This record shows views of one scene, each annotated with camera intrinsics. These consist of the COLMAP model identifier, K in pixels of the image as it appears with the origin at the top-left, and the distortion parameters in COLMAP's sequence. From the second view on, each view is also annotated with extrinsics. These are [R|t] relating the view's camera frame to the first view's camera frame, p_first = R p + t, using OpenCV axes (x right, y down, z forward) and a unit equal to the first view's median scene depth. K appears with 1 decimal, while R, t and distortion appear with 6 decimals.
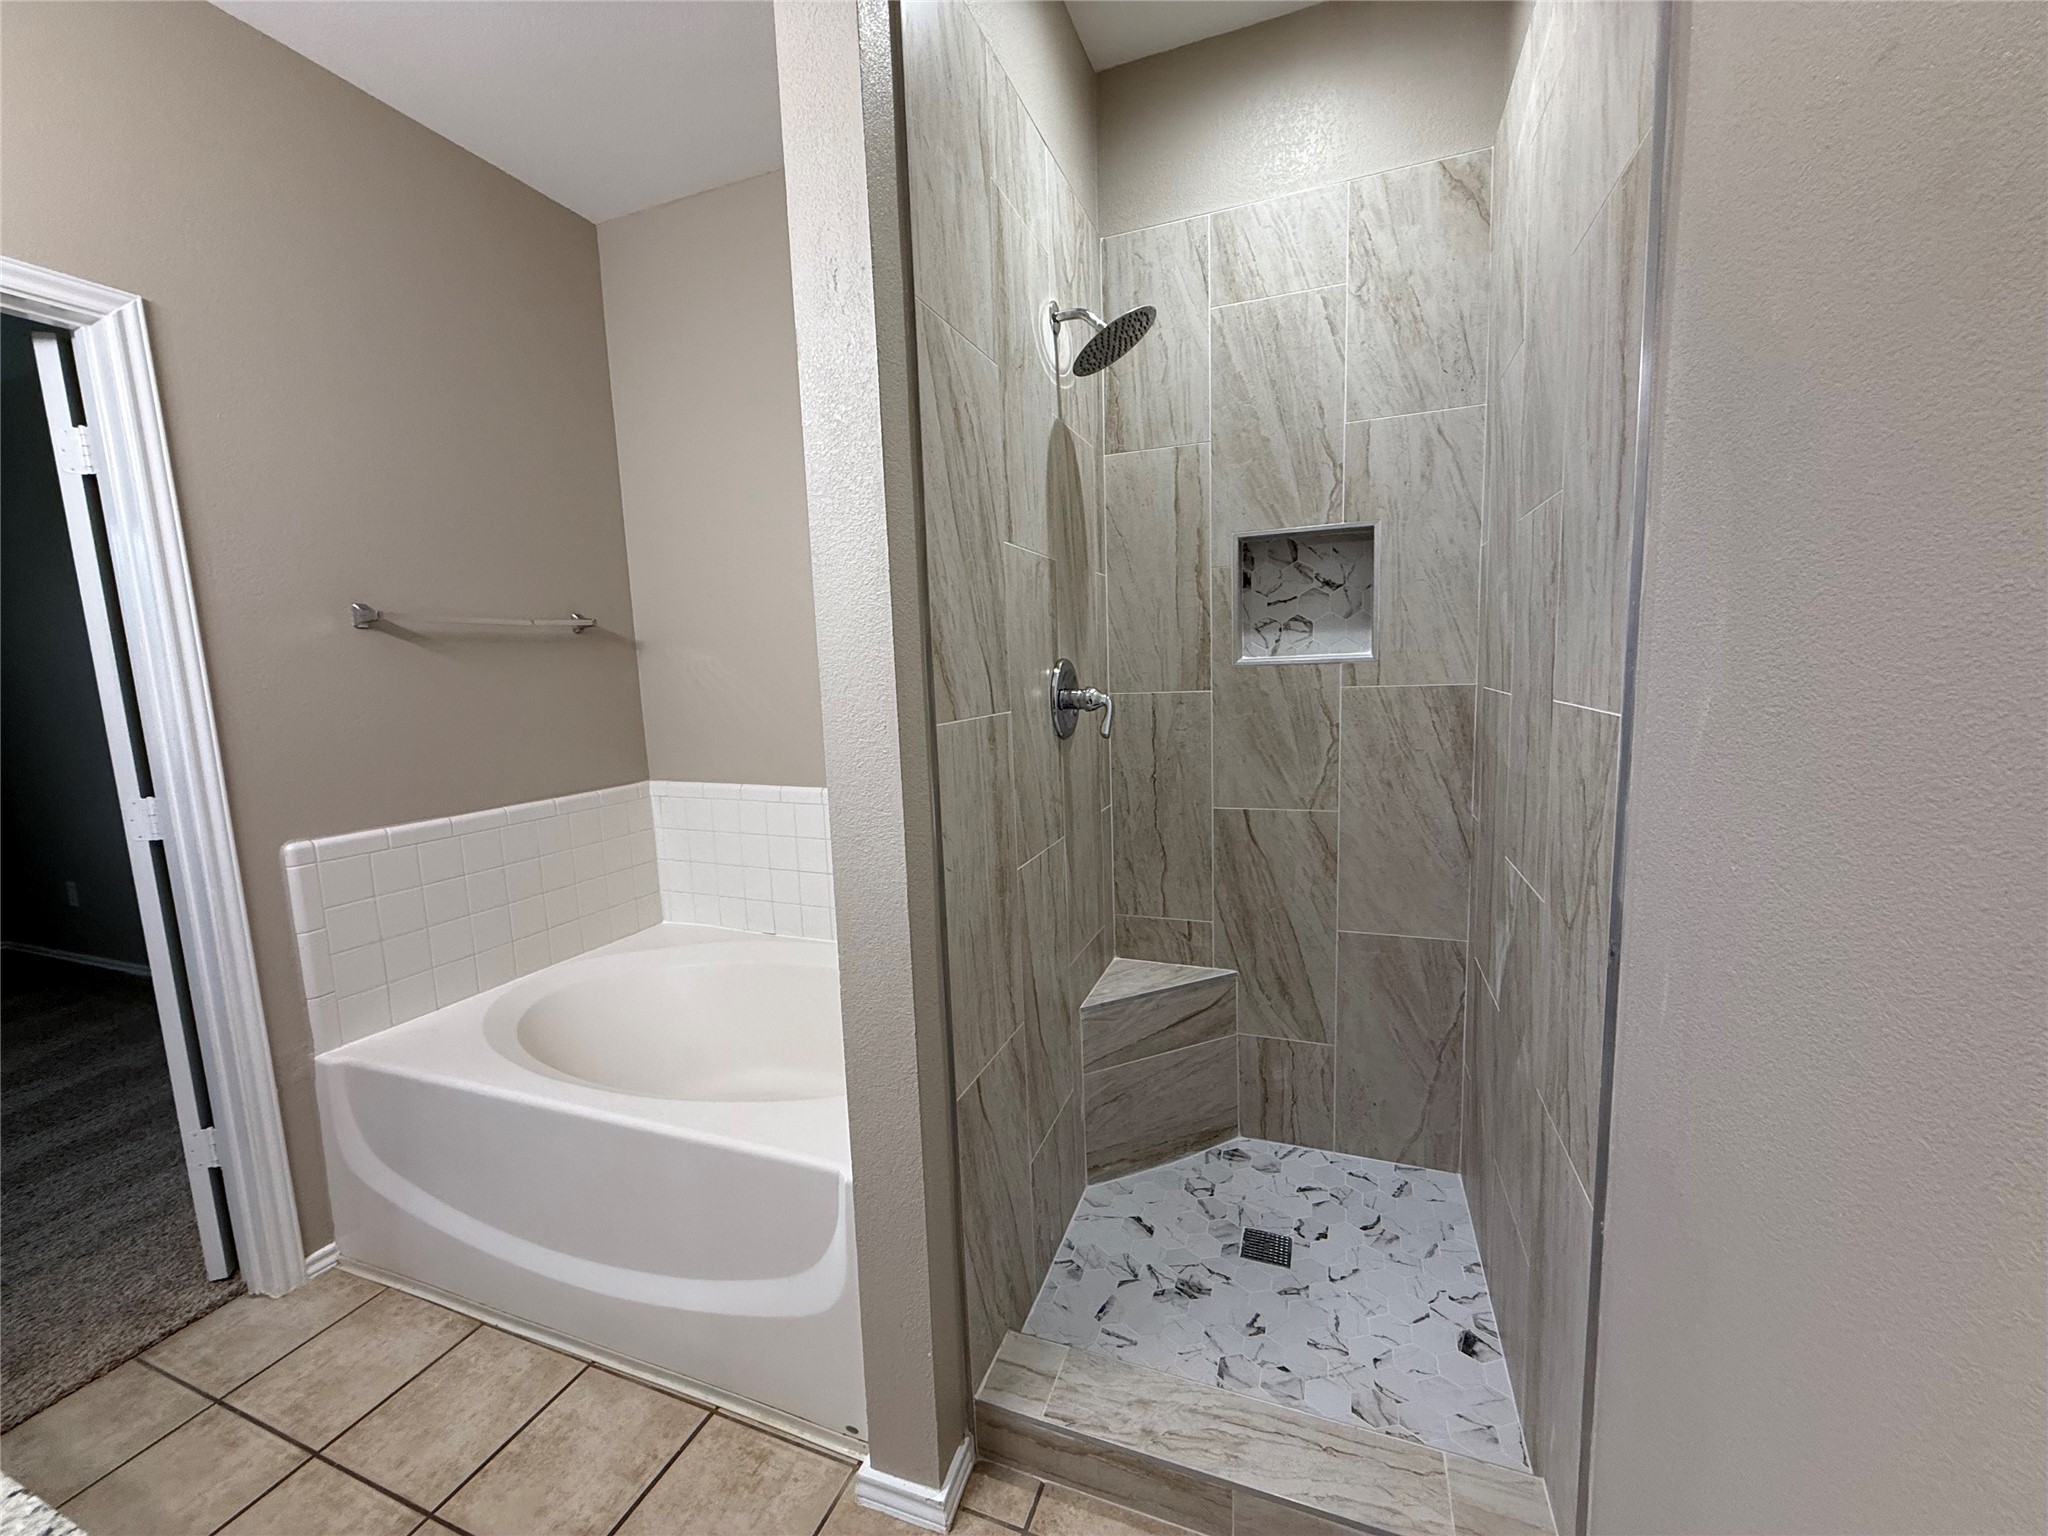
lens RADIAL K [[813.5, 0, 1023.4], [0, 813.5, 774.5], [0, 0, 1]] dist [-0.001718, 0.000025]
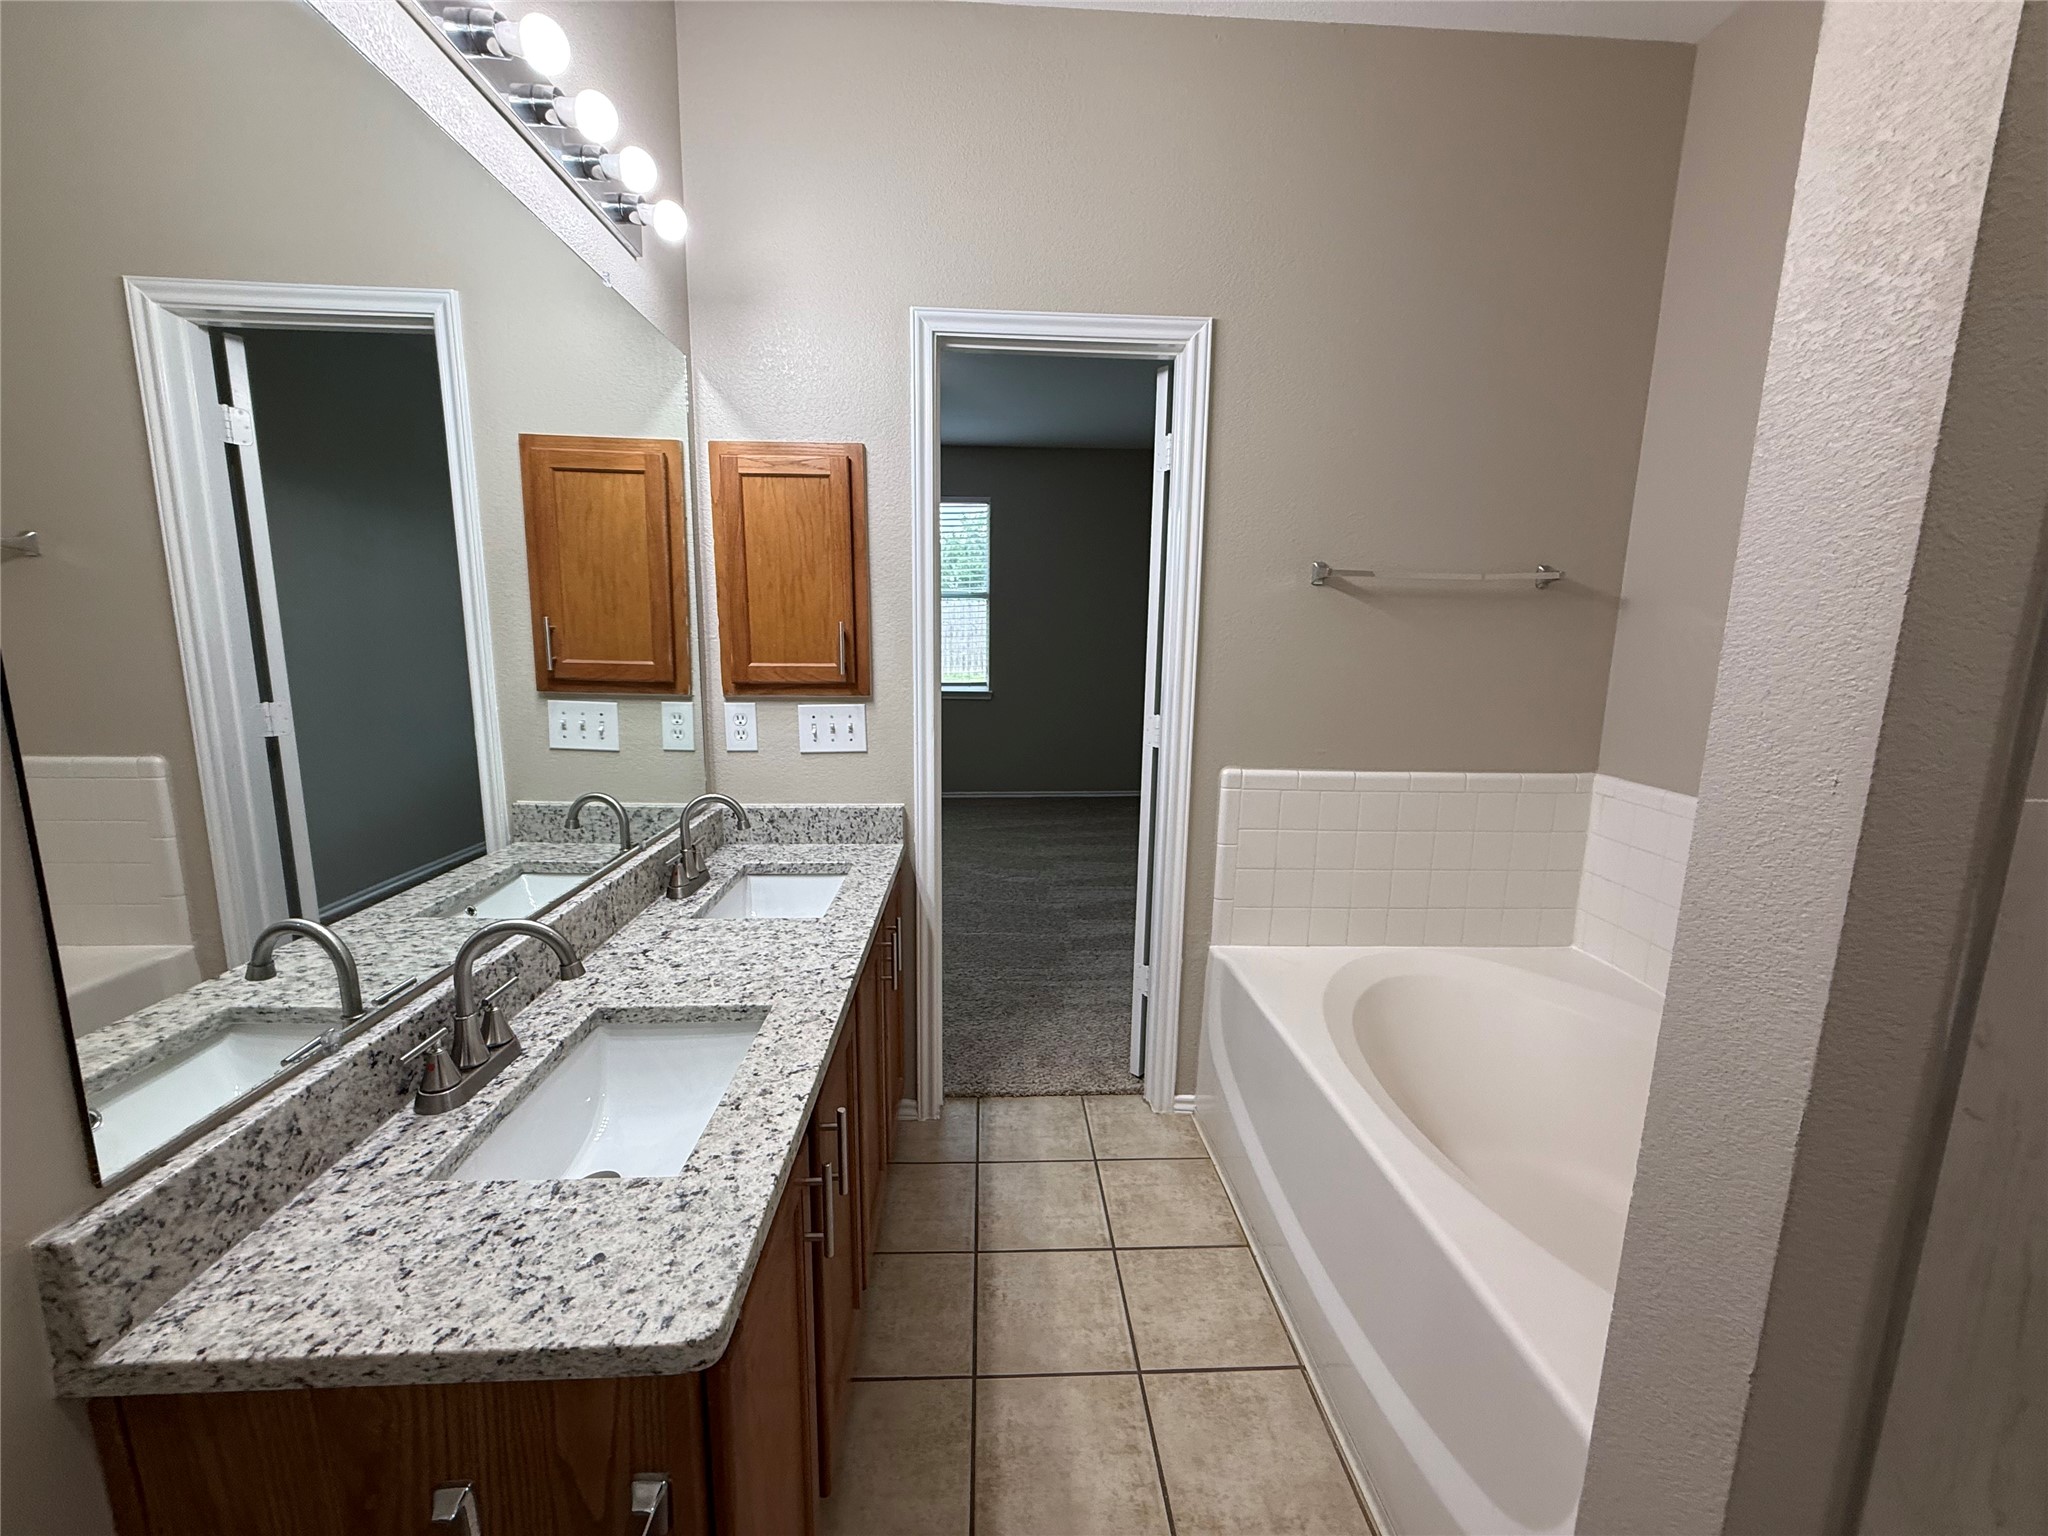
lens RADIAL K [[813.5, 0, 1025.1], [0, 813.5, 773.1], [0, 0, 1]] dist [-0.001718, 0.000025]
pose [[0.400247, 0.197711, -0.894826, 0.049619], [-0.149911, 0.977422, 0.148907, -0.044966], [0.904063, 0.074545, 0.420849, 0.249835]]
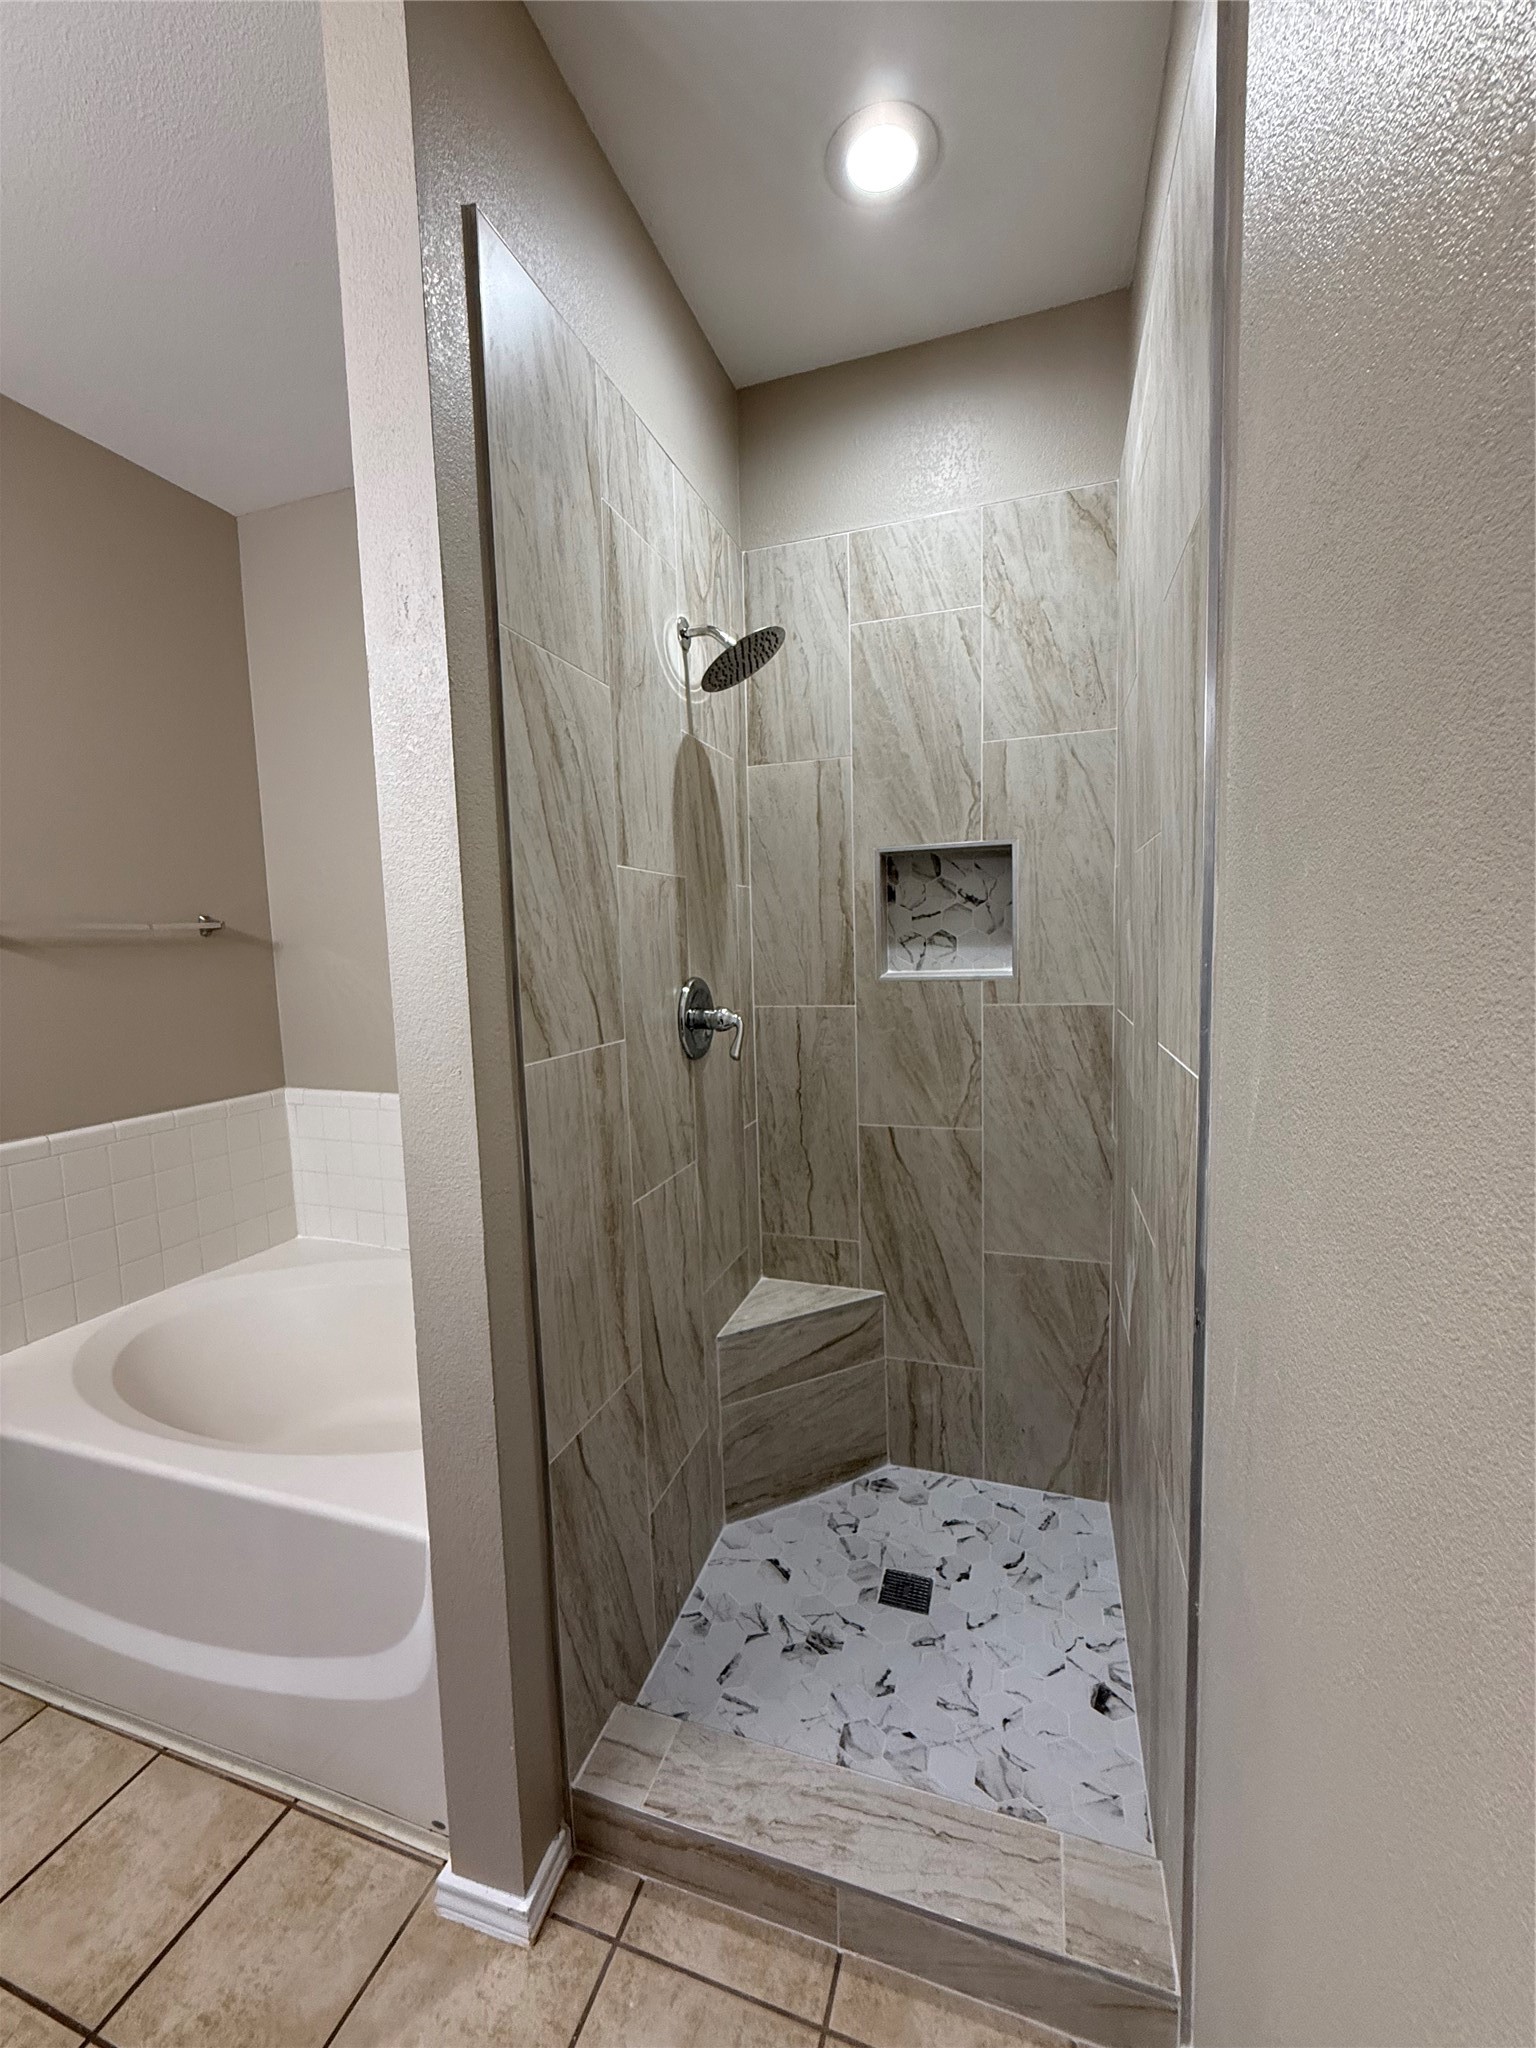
lens RADIAL K [[813.5, 0, 771.5], [0, 813.5, 1021.9], [0, 0, 1]] dist [-0.001718, 0.000025]
pose [[0.998866, 0.003466, 0.047484, 0.102325], [-0.001786, 0.999373, -0.035373, -0.059377], [-0.047576, 0.035248, 0.998245, 0.029877]]
